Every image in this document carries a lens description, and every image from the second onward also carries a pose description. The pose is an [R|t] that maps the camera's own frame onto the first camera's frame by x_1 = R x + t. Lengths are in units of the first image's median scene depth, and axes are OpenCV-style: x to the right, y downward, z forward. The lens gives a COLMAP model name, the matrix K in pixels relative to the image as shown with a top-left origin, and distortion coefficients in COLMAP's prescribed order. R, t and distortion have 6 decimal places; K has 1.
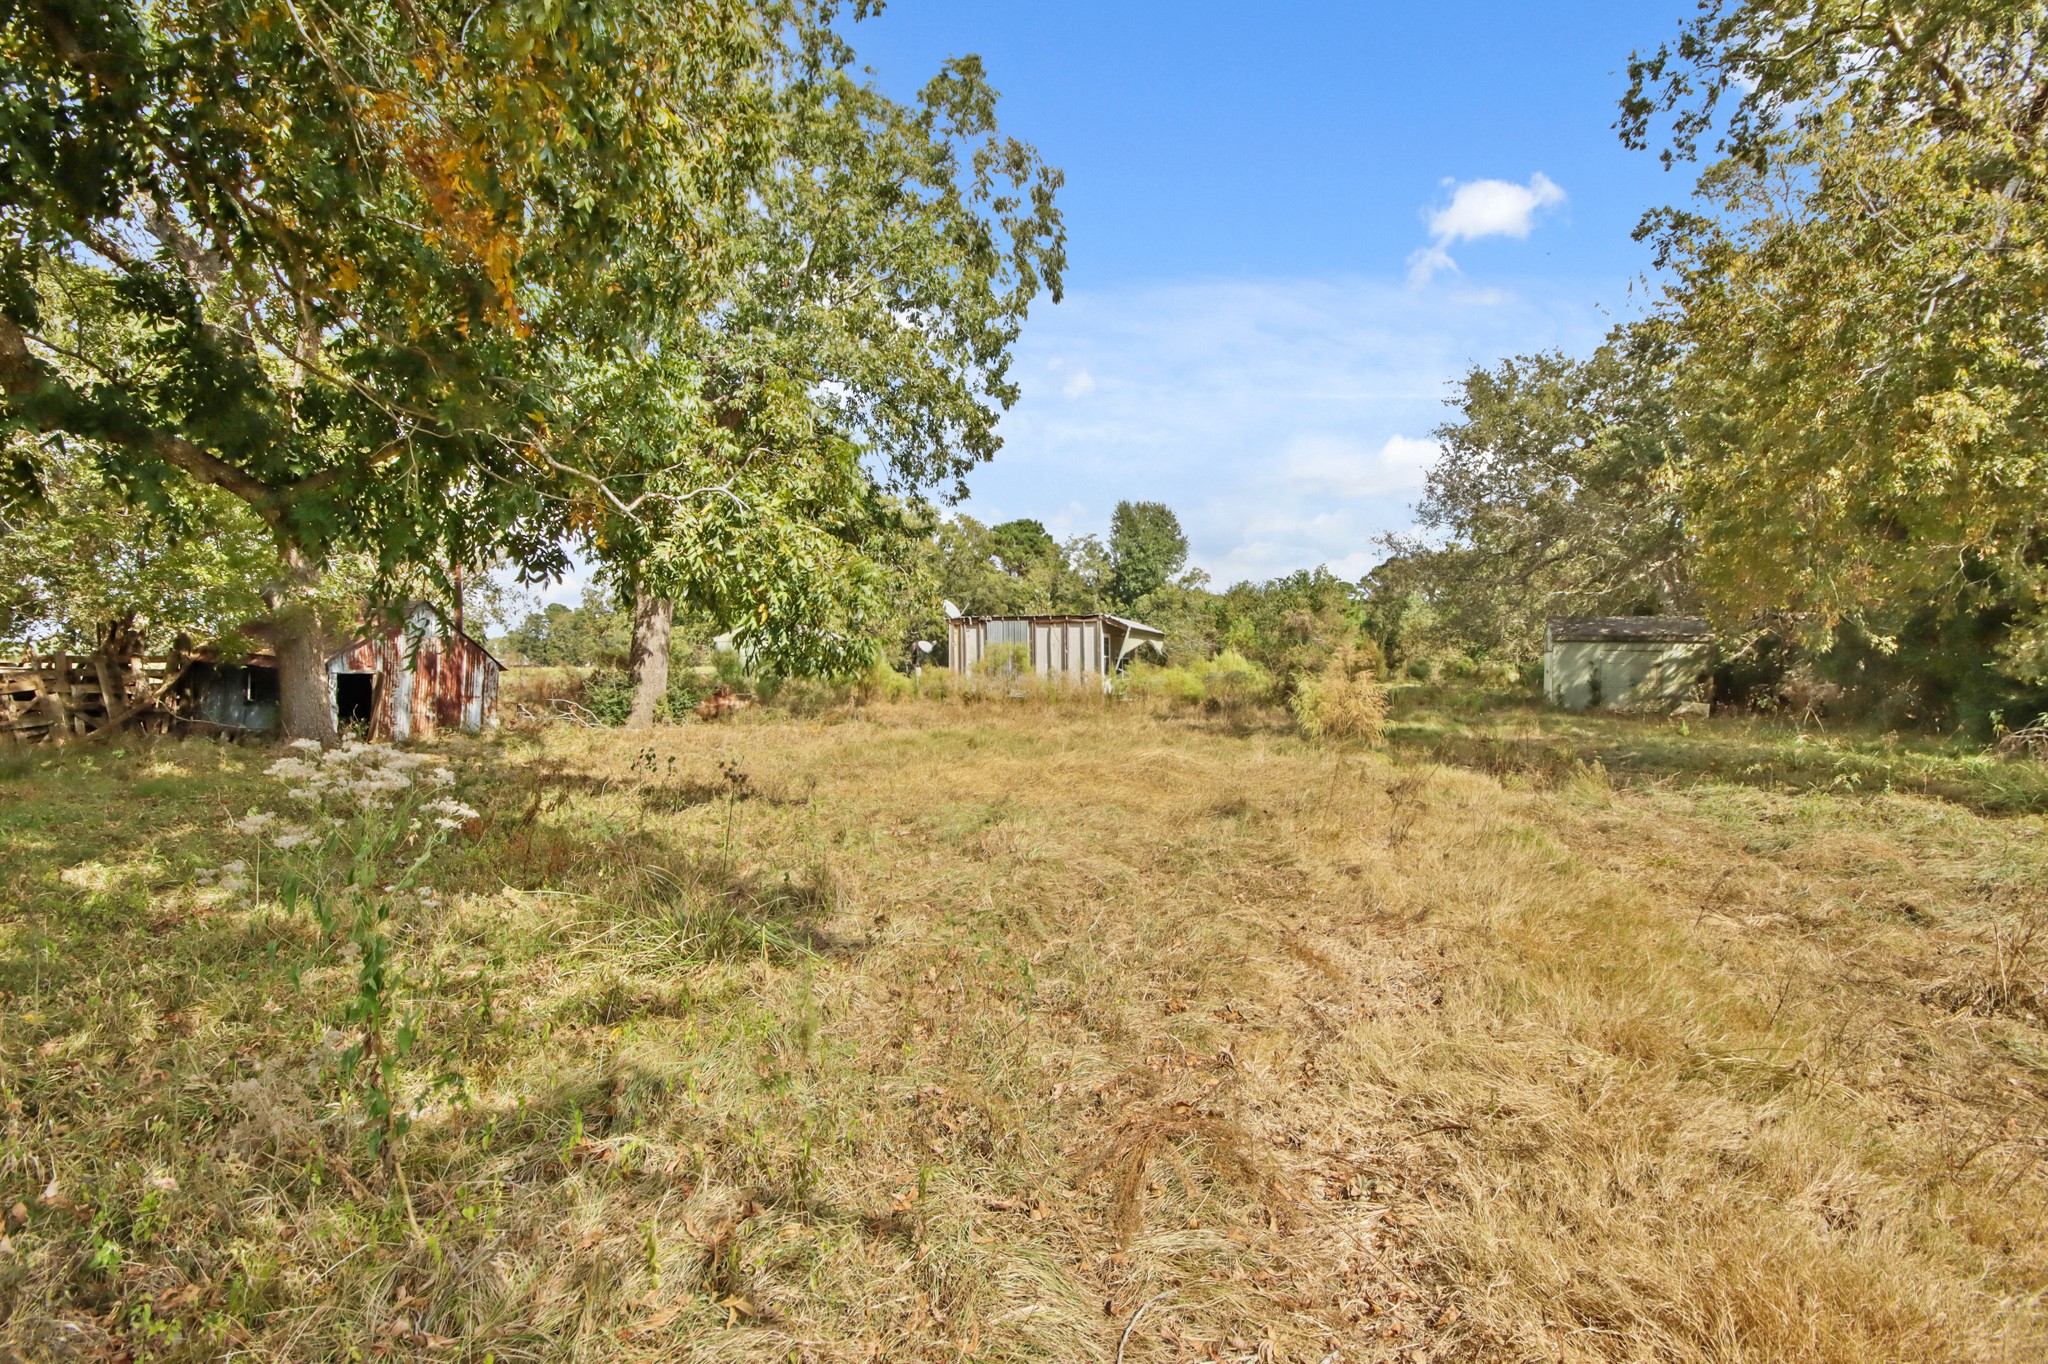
lens RADIAL K [[980.9, 0, 1023.8], [0, 980.9, 680.7], [0, 0, 1]] dist [-0.028238, -0.000036]
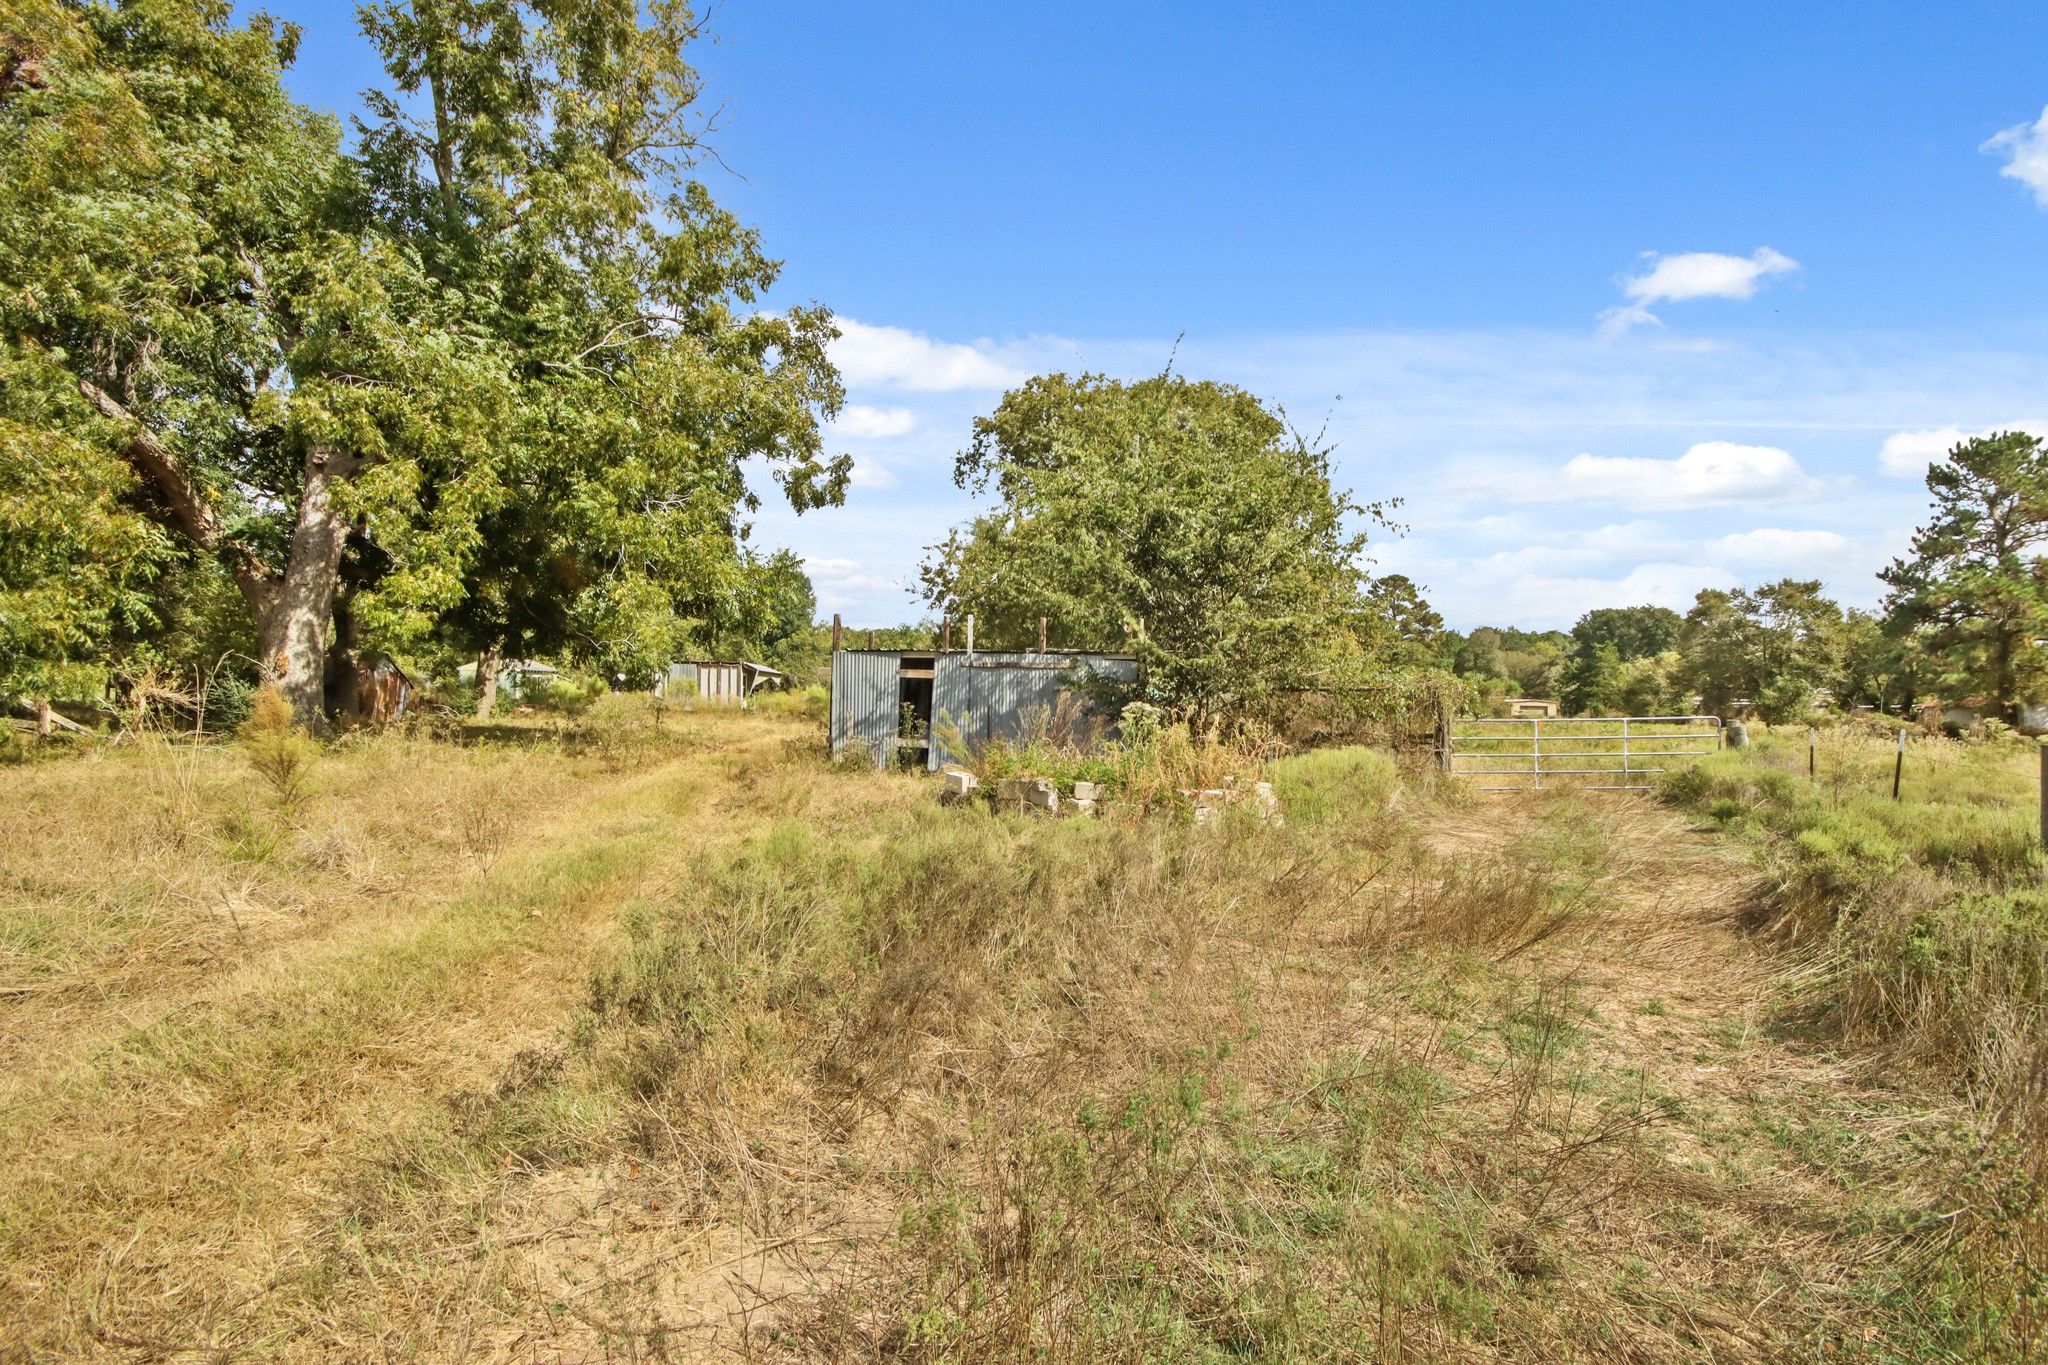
lens RADIAL K [[980.9, 0, 1023.1], [0, 980.9, 681.2], [0, 0, 1]] dist [-0.028238, -0.000036]
pose [[0.940934, 0.018552, 0.338081, -0.034978], [-0.008297, 0.999461, -0.031753, 0.015852], [-0.338488, 0.027073, 0.940581, -0.766632]]
